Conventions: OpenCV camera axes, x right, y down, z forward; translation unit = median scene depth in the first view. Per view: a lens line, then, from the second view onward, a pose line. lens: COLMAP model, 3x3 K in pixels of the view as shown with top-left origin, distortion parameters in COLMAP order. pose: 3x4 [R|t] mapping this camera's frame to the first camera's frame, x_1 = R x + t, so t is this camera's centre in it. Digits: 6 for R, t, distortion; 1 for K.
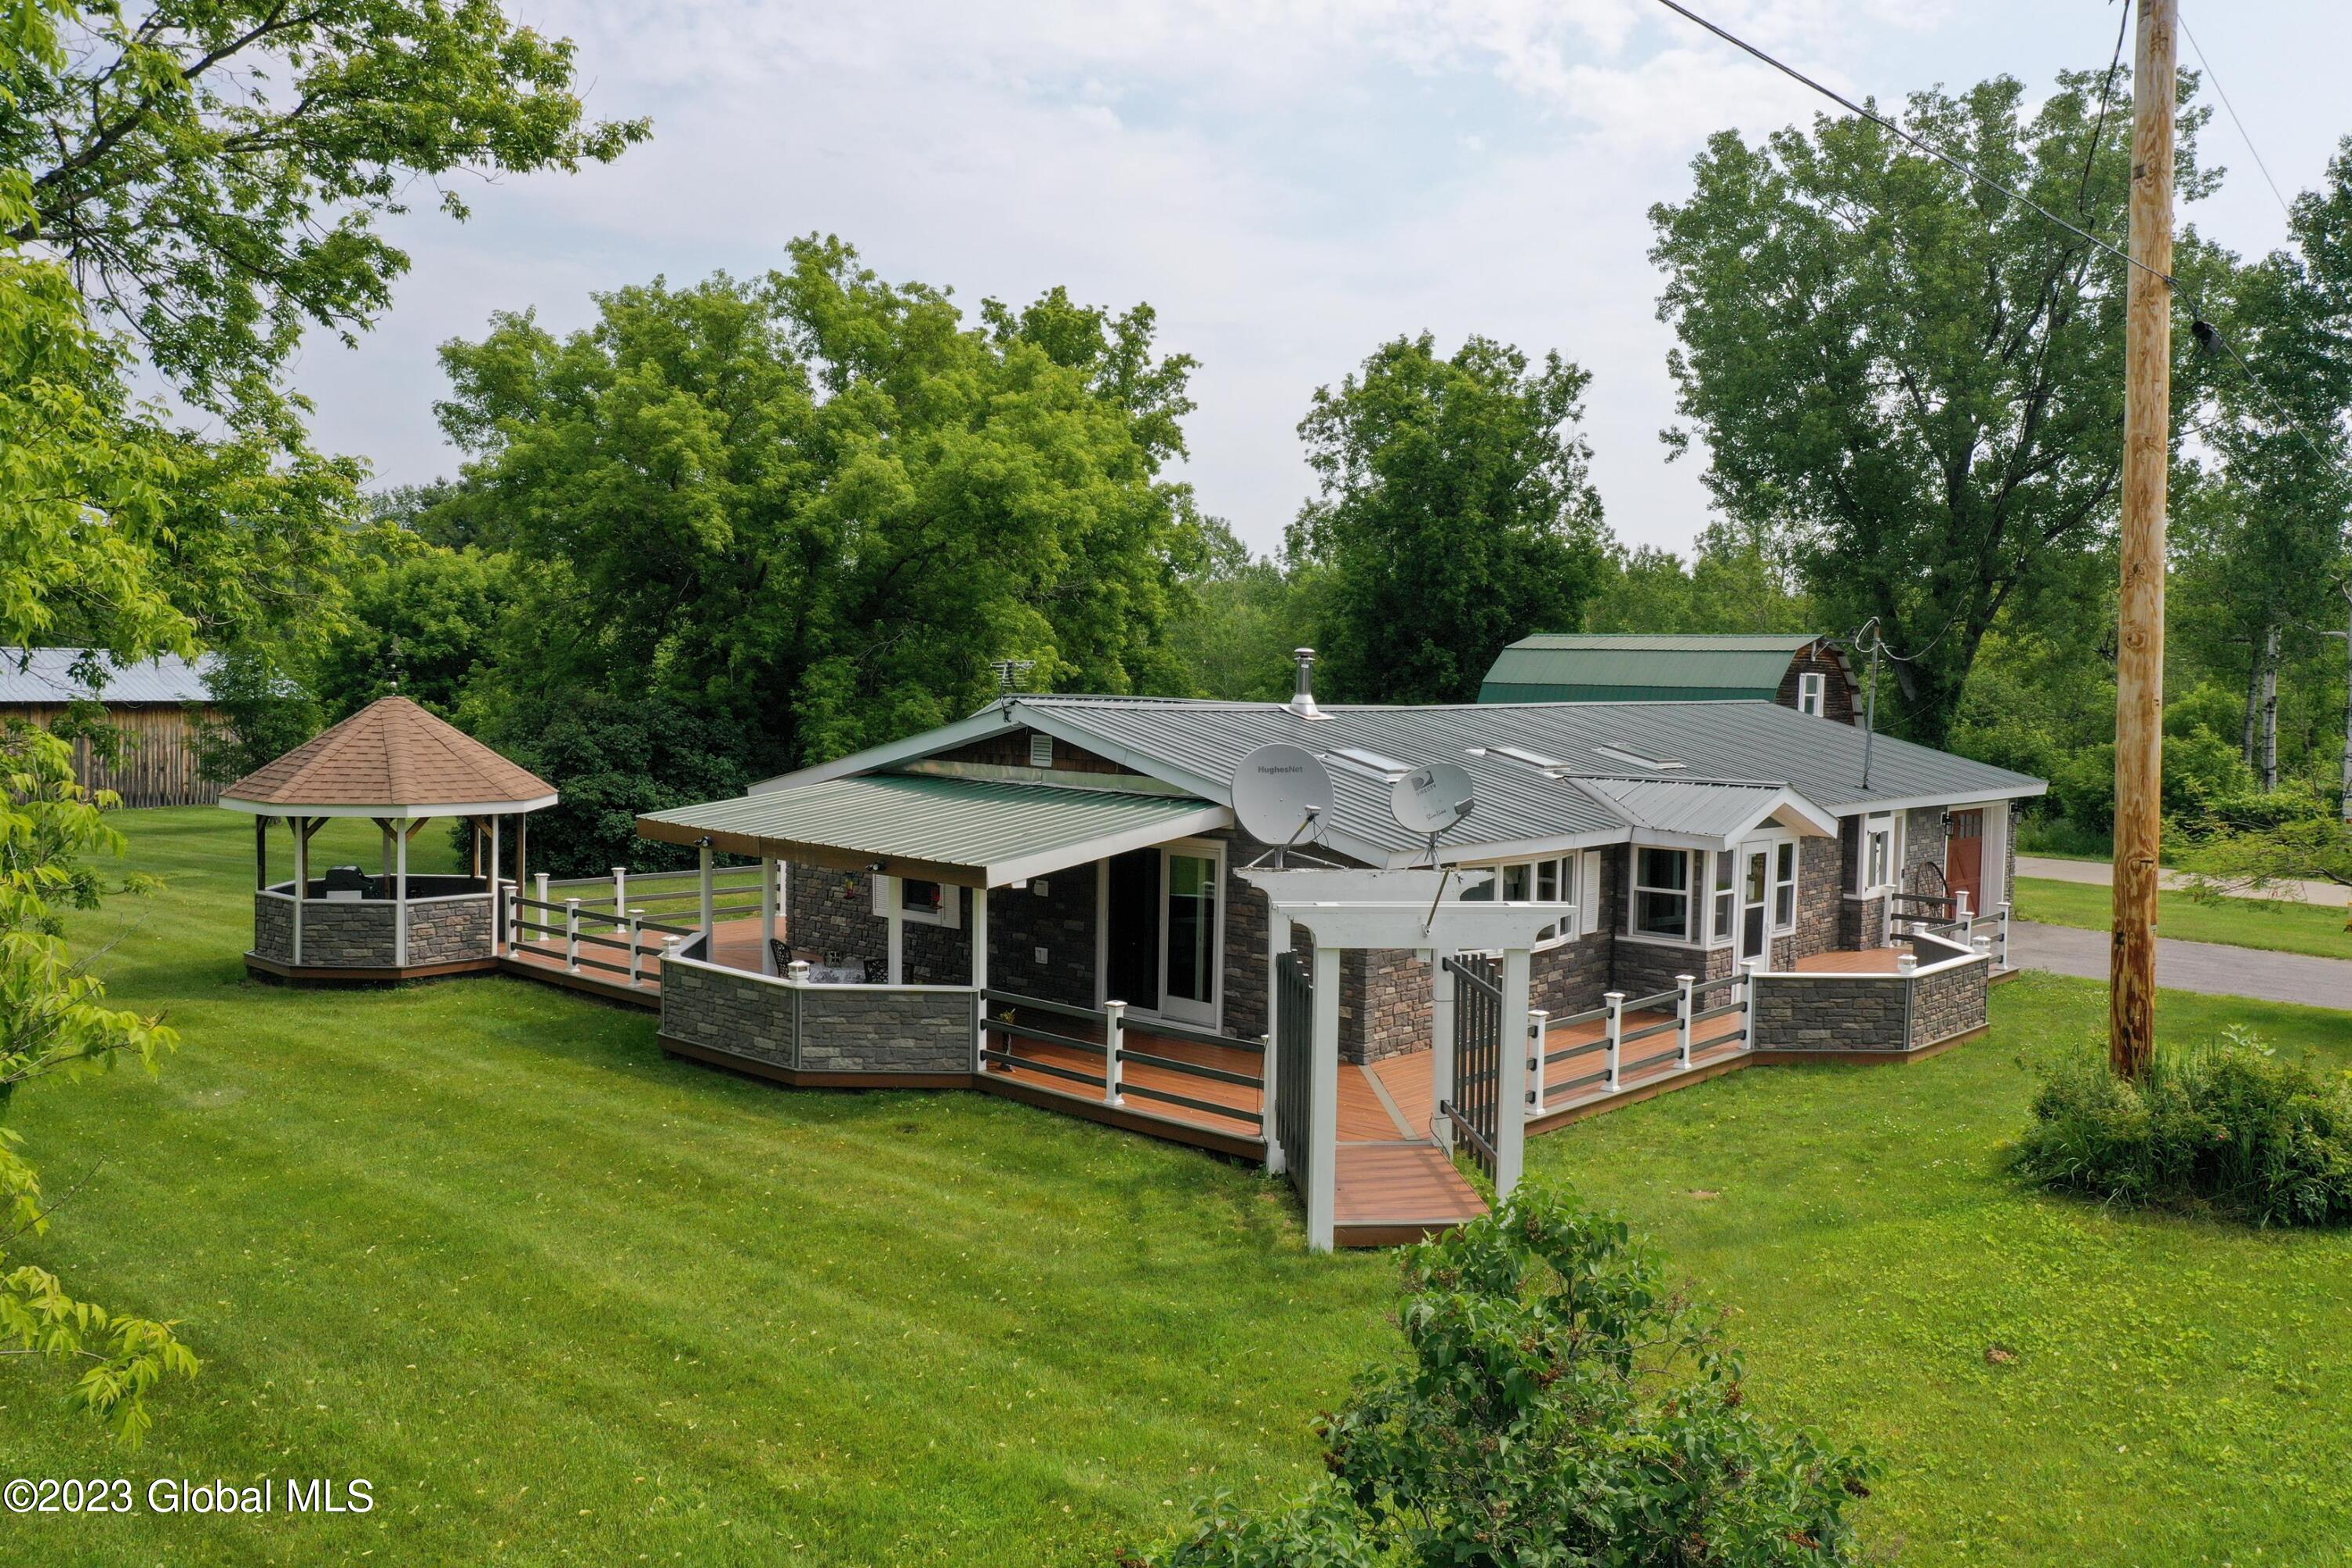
lens RADIAL K [[1859.5, 0, 1178.5], [0, 1859.5, 789.2], [0, 0, 1]] dist [0.008661, -0.001393]
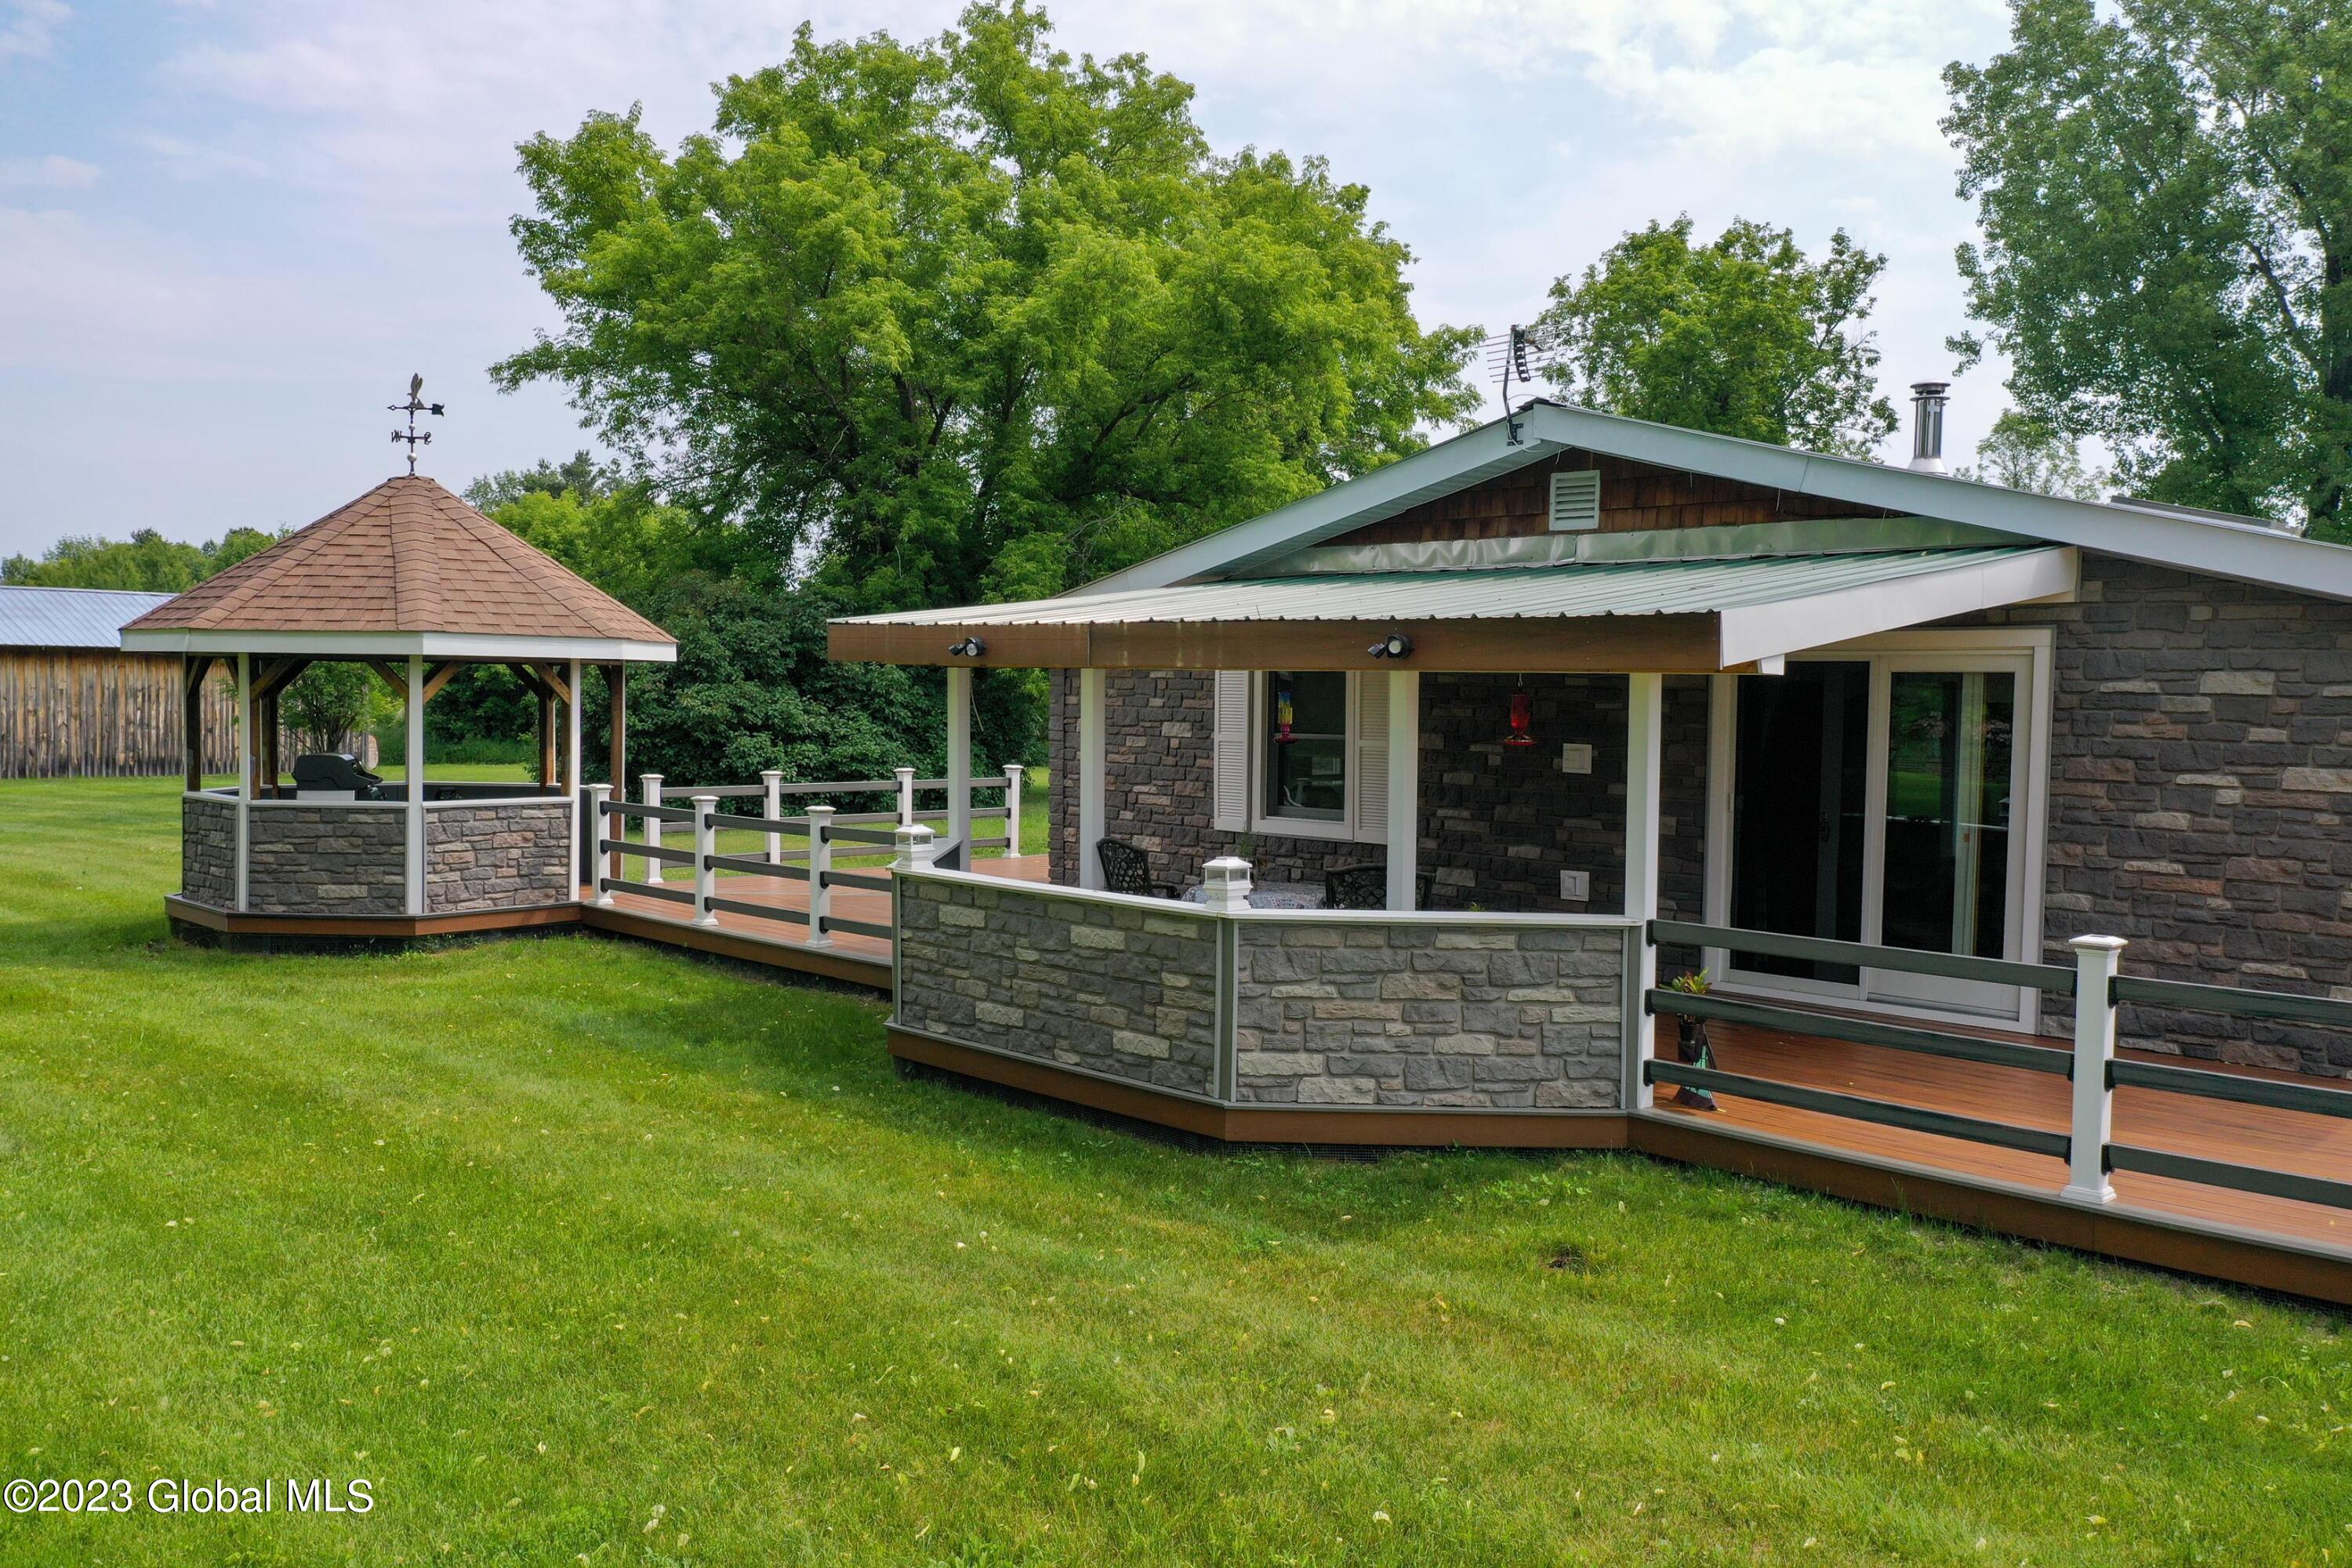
lens RADIAL K [[1858.7, 0, 1178.5], [0, 1858.7, 787.9], [0, 0, 1]] dist [0.005450, 0.000581]
pose [[0.998679, -0.003094, -0.051282, -0.098633], [0.002572, 0.999944, -0.010259, 0.041068], [0.051311, 0.010113, 0.998632, 0.285265]]
